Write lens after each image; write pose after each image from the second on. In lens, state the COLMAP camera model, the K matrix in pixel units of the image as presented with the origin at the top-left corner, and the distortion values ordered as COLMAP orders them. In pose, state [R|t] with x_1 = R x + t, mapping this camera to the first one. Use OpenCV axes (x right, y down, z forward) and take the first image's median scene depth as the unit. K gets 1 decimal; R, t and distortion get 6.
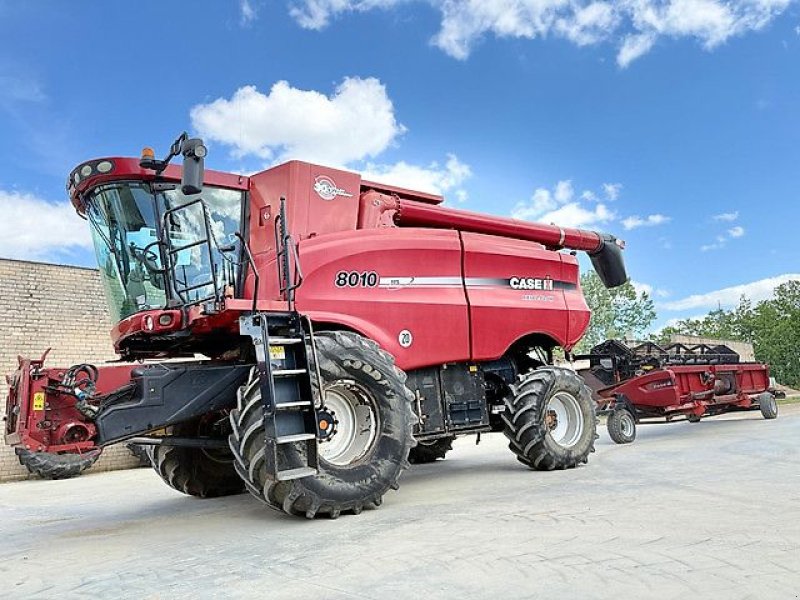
lens RADIAL K [[558.5, 0, 400.0], [0, 558.5, 300.0], [0, 0, 1]] dist [0.132398, -0.200216]
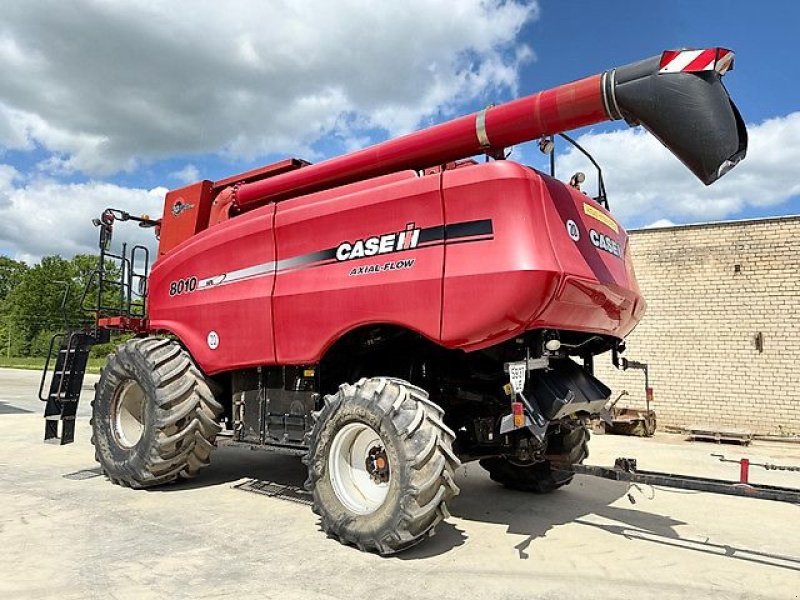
lens RADIAL K [[558.5, 0, 400.0], [0, 558.5, 300.0], [0, 0, 1]] dist [0.132398, -0.200216]
pose [[0.260348, -0.024440, -0.965206, 1.092702], [0.142283, 0.989736, 0.013317, 0.034449], [0.954974, -0.140799, 0.261153, 1.104457]]
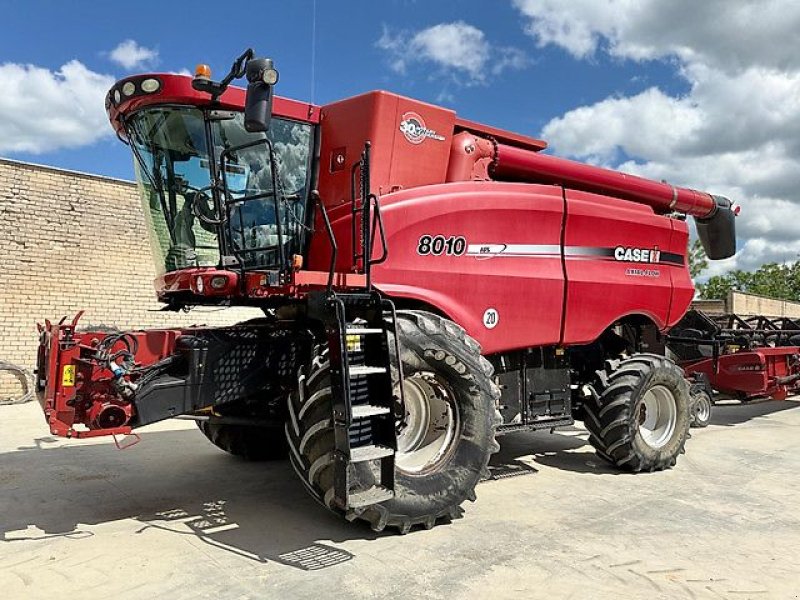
lens RADIAL K [[559.4, 0, 400.9], [0, 559.4, 304.9], [0, 0, 1]] dist [0.126731, -0.203817]
pose [[0.994550, 0.089305, -0.053798, -0.084371], [-0.080616, 0.985944, 0.146342, -0.066351], [0.066111, -0.141208, 0.987770, 0.164153]]
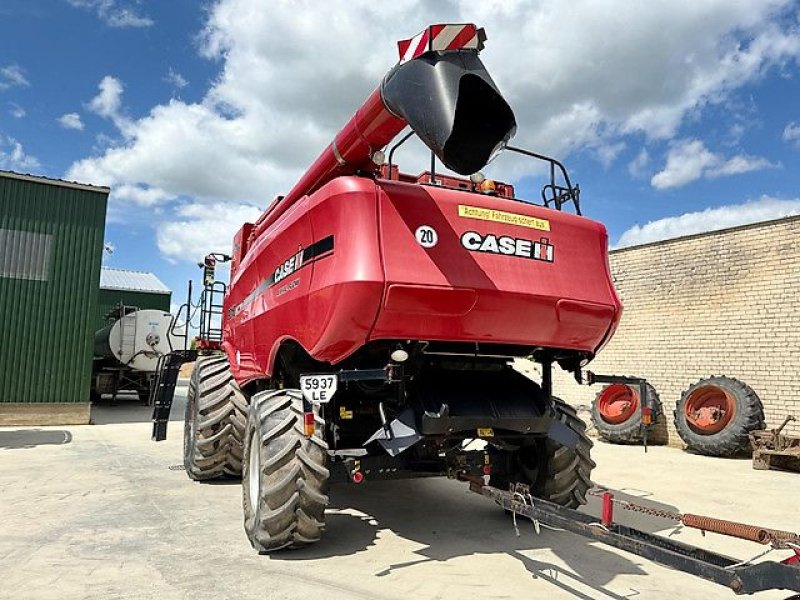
lens RADIAL K [[558.8, 0, 410.6], [0, 558.8, 297.4], [0, 0, 1]] dist [0.022295, -0.000399]
pose [[-0.170889, -0.065907, -0.983083, 1.131958], [0.176425, 0.979588, -0.096341, 0.126787], [0.969366, -0.189904, -0.155773, 1.607794]]
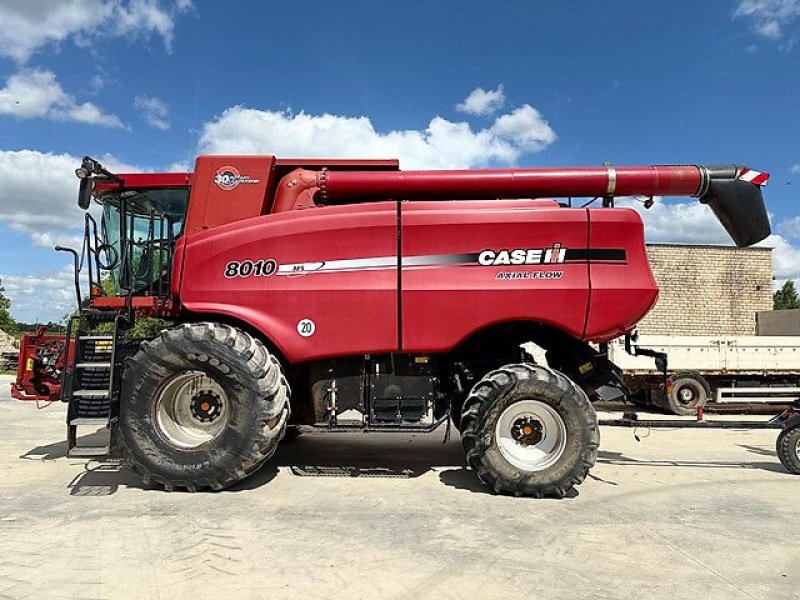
lens RADIAL K [[558.5, 0, 400.0], [0, 558.5, 300.0], [0, 0, 1]] dist [0.132398, -0.200216]
pose [[0.776758, 0.044129, -0.628251, 0.766765], [0.042949, 0.991508, 0.122747, -0.093022], [0.628333, -0.122327, 0.768267, 0.380849]]
